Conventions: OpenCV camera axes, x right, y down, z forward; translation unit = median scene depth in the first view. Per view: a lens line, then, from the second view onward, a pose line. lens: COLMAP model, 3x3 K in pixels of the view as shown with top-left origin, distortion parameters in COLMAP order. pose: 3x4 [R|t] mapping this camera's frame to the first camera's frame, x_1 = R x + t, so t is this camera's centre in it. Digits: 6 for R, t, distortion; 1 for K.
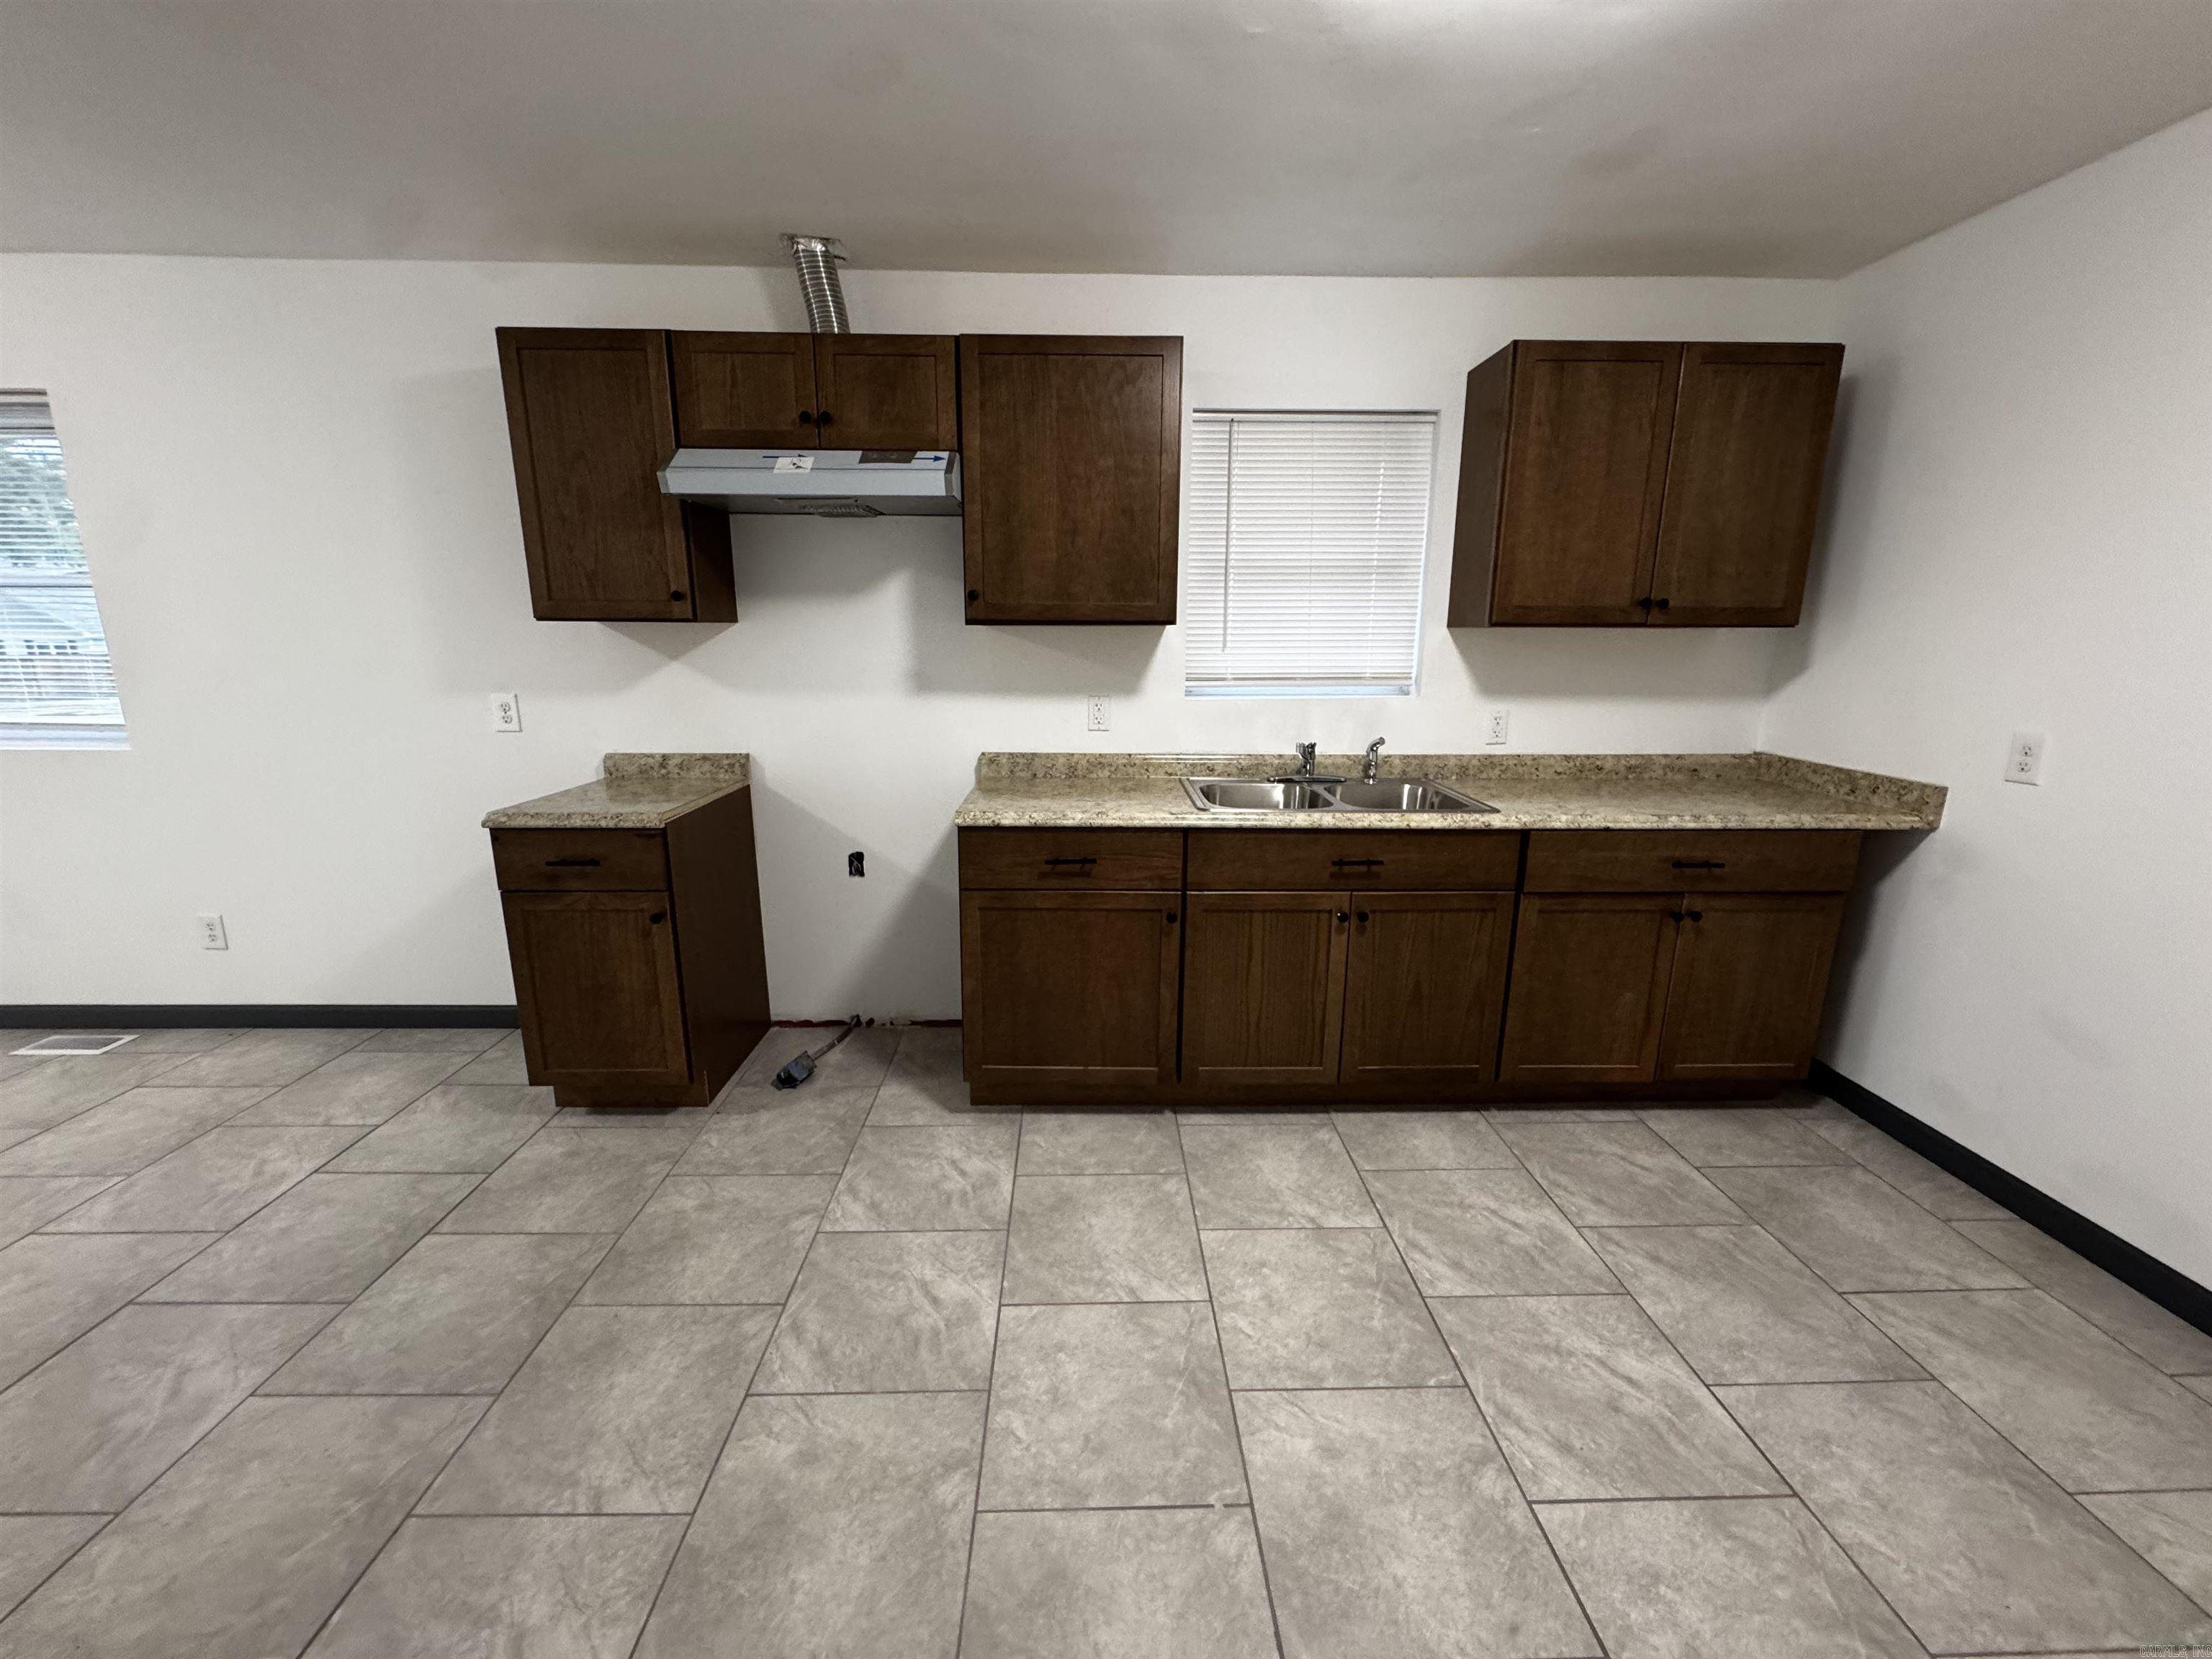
lens RADIAL K [[880.9, 0, 1100.4], [0, 880.9, 824.9], [0, 0, 1]] dist [0.004650, -0.000545]
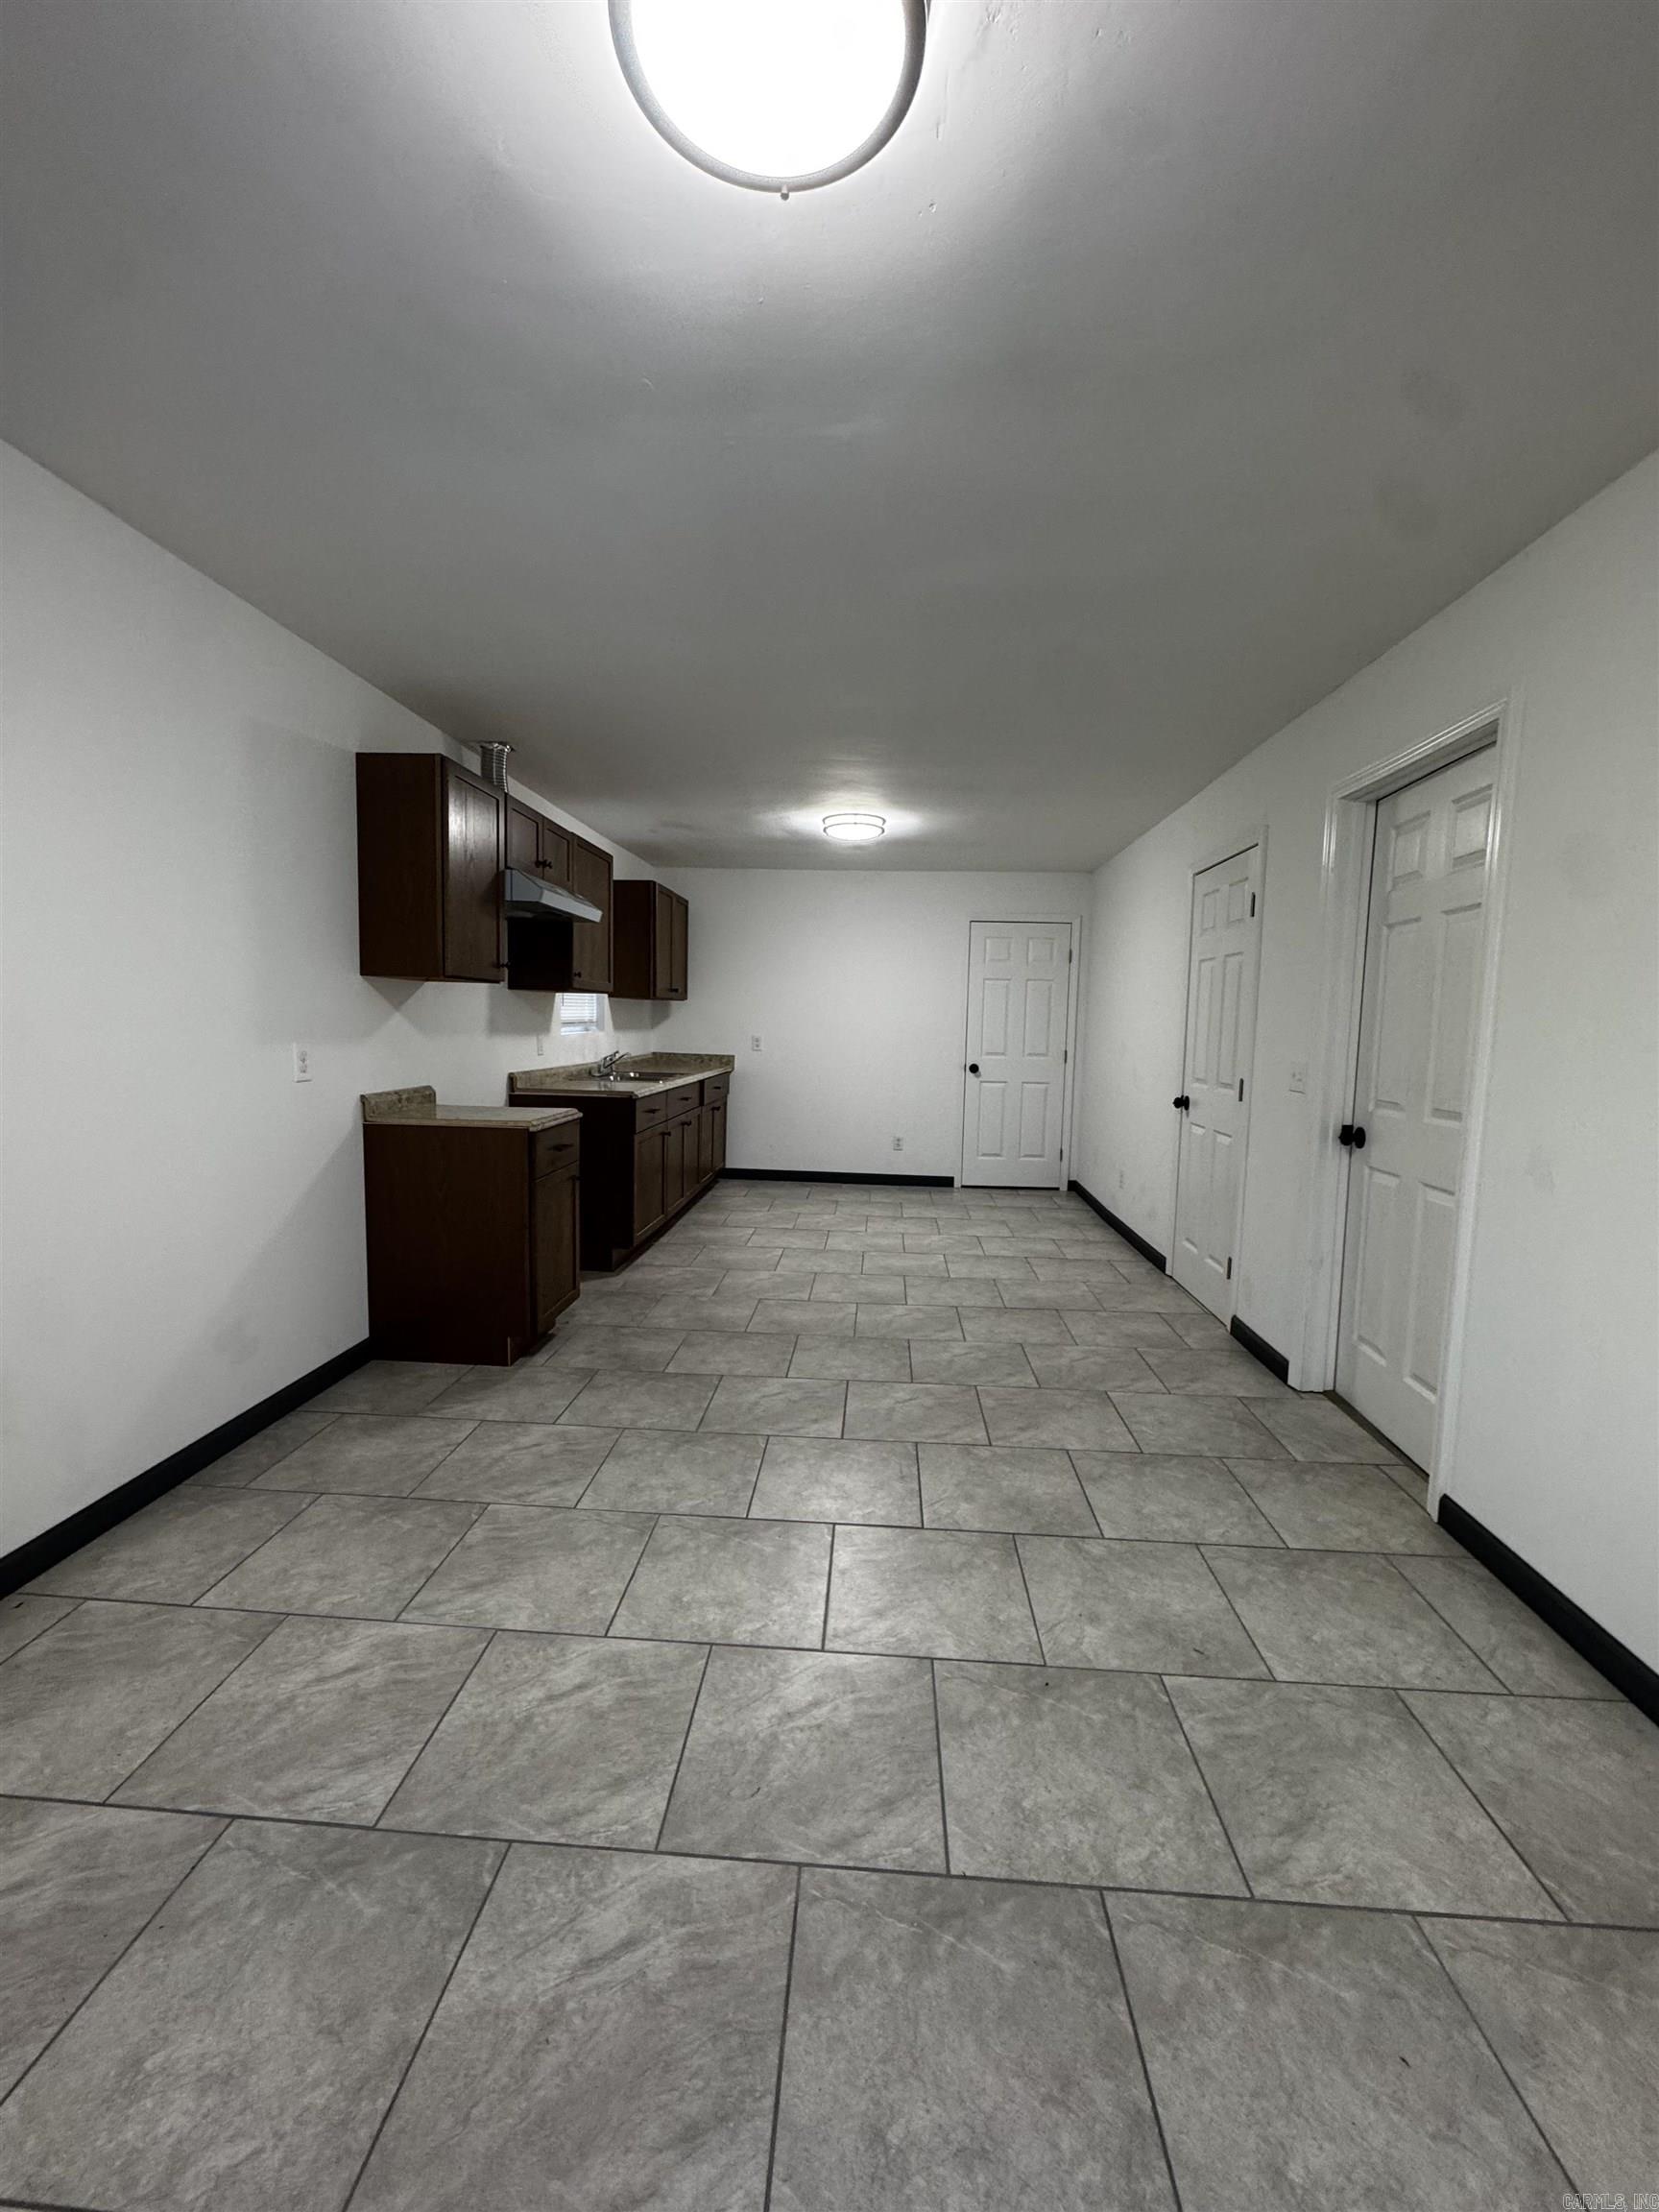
lens RADIAL K [[880.9, 0, 823.3], [0, 880.9, 1101.0], [0, 0, 1]] dist [0.004650, -0.000545]
pose [[0.082754, -0.095419, 0.991991, -1.599865], [0.176485, 0.981076, 0.079646, -0.061022], [-0.980818, 0.168481, 0.098028, 0.346746]]
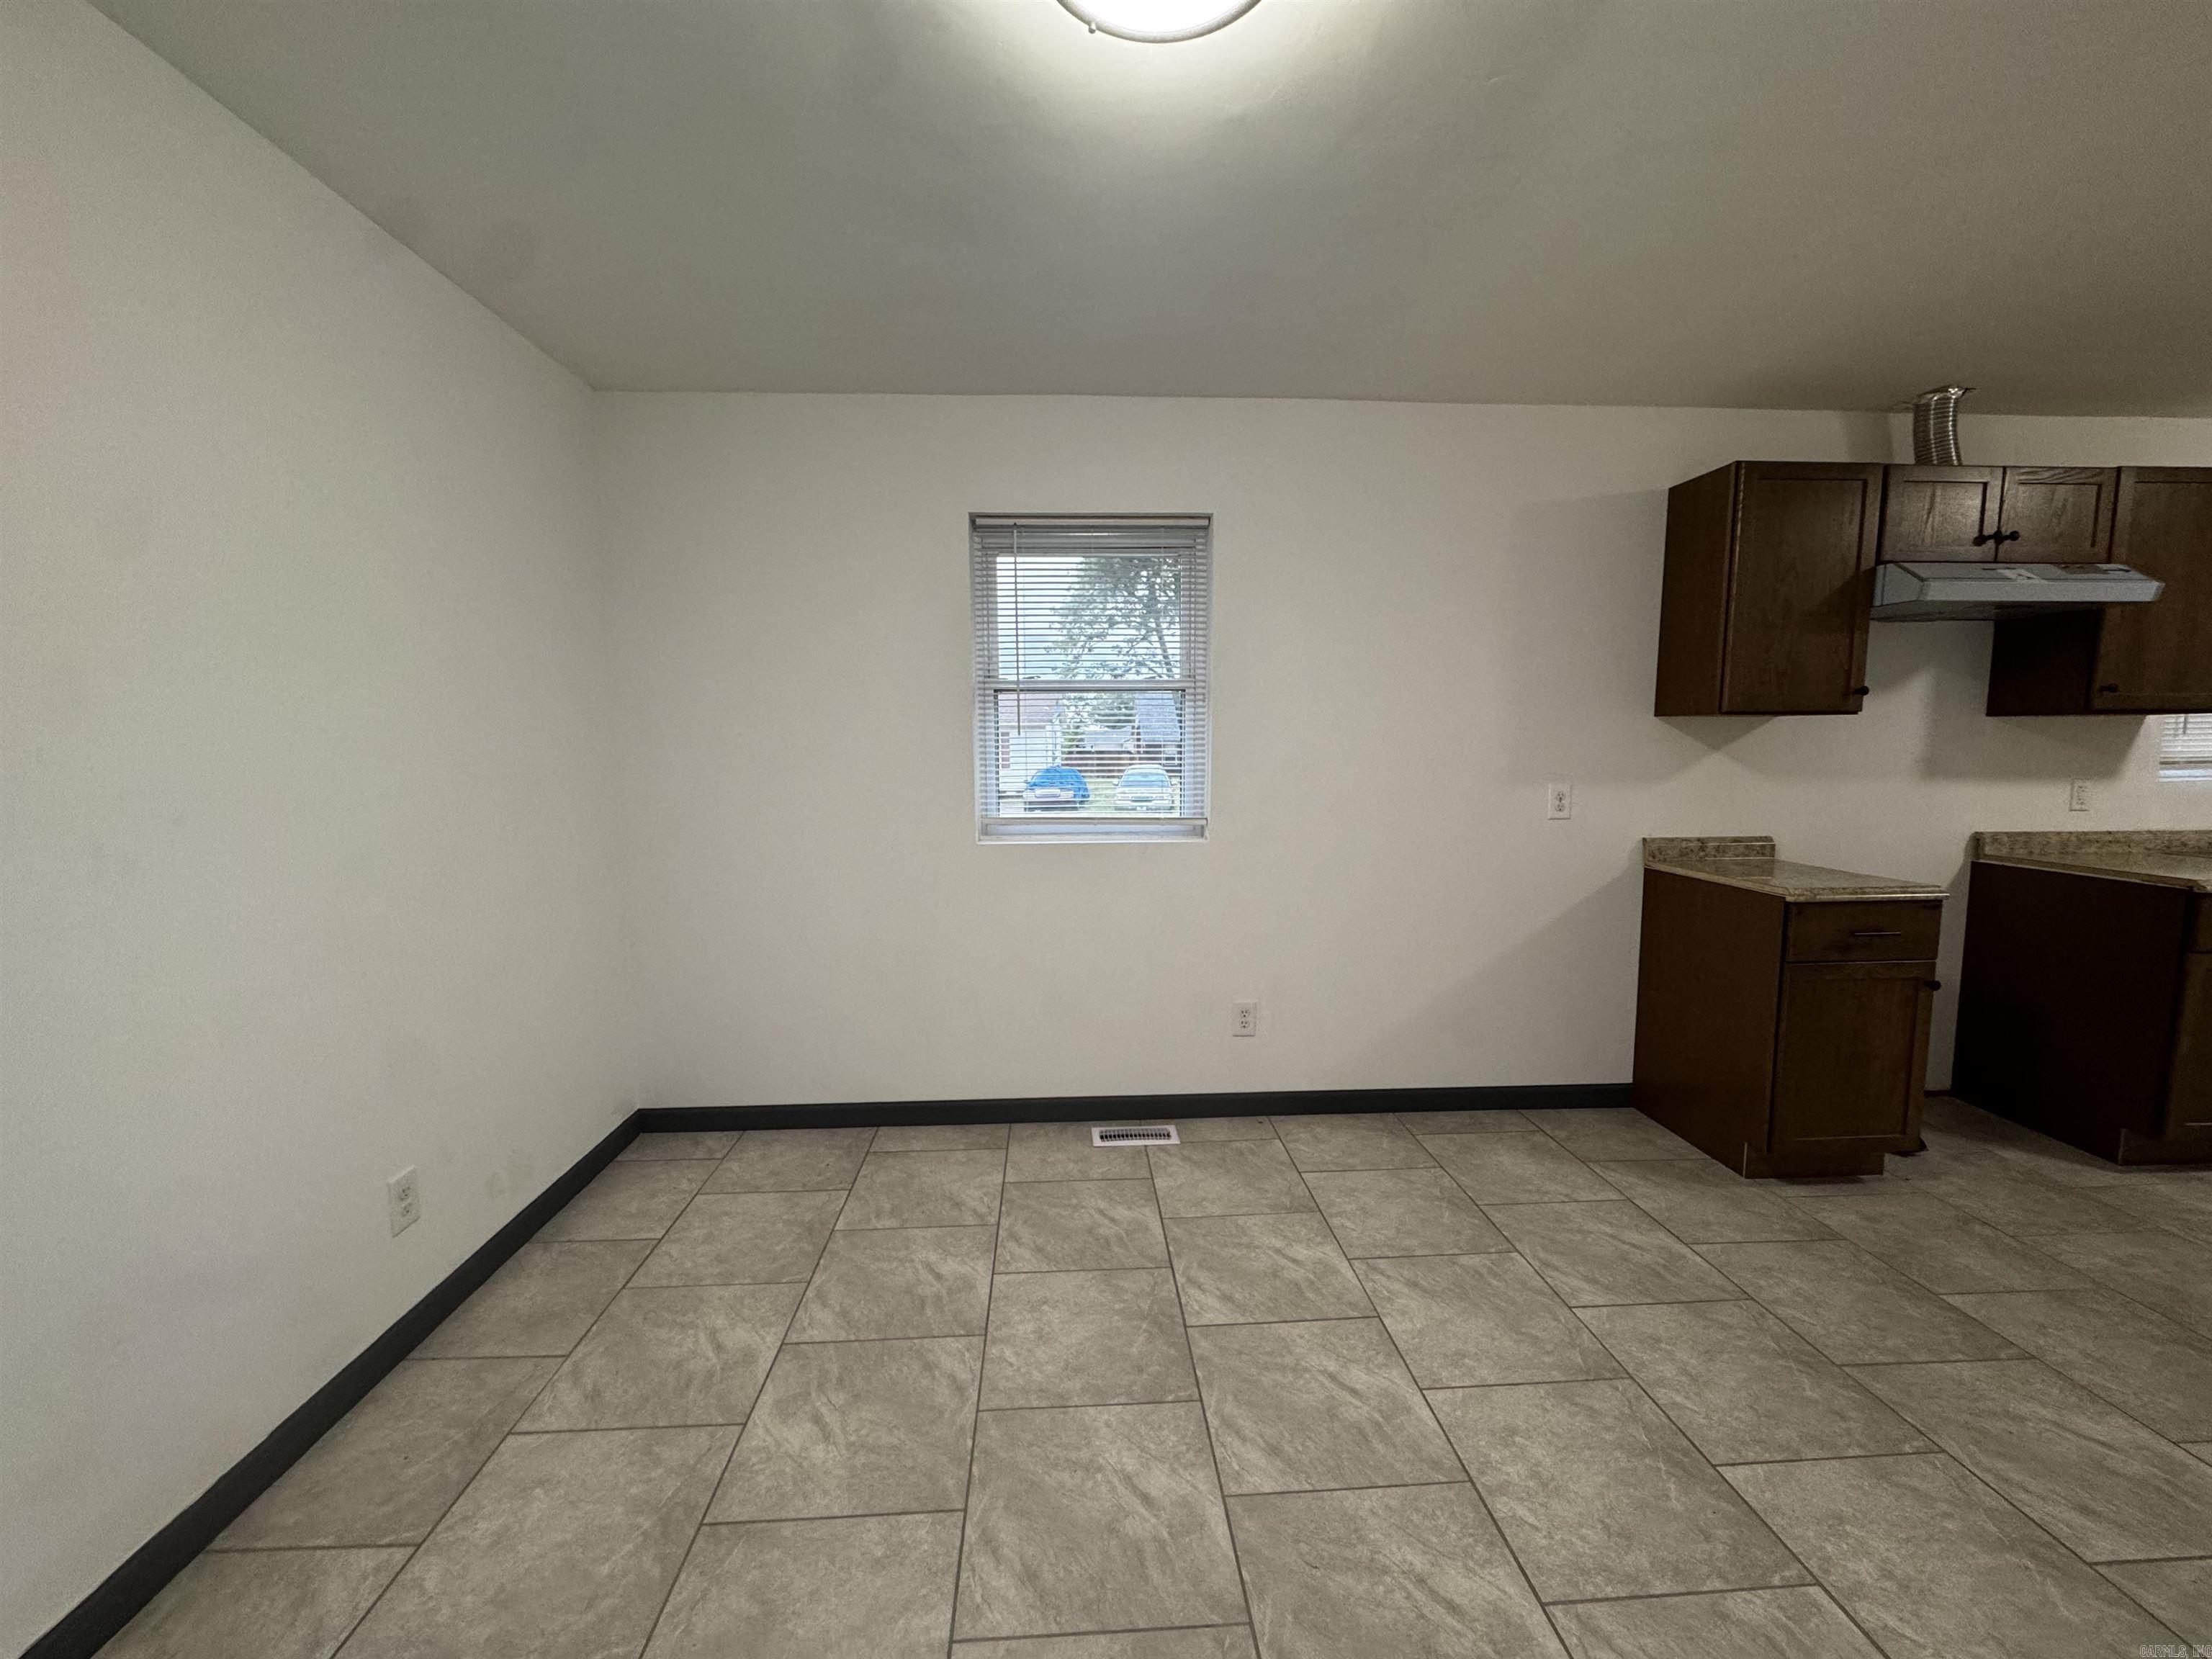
lens RADIAL K [[866.0, 0, 1098.3], [0, 866.0, 845.1], [0, 0, 1]] dist [-0.009659, 0.003954]
pose [[0.999155, -0.015509, 0.038050, -1.266814], [0.018580, 0.996481, -0.081731, -0.000580], [-0.036648, 0.082369, 0.995928, -0.007188]]
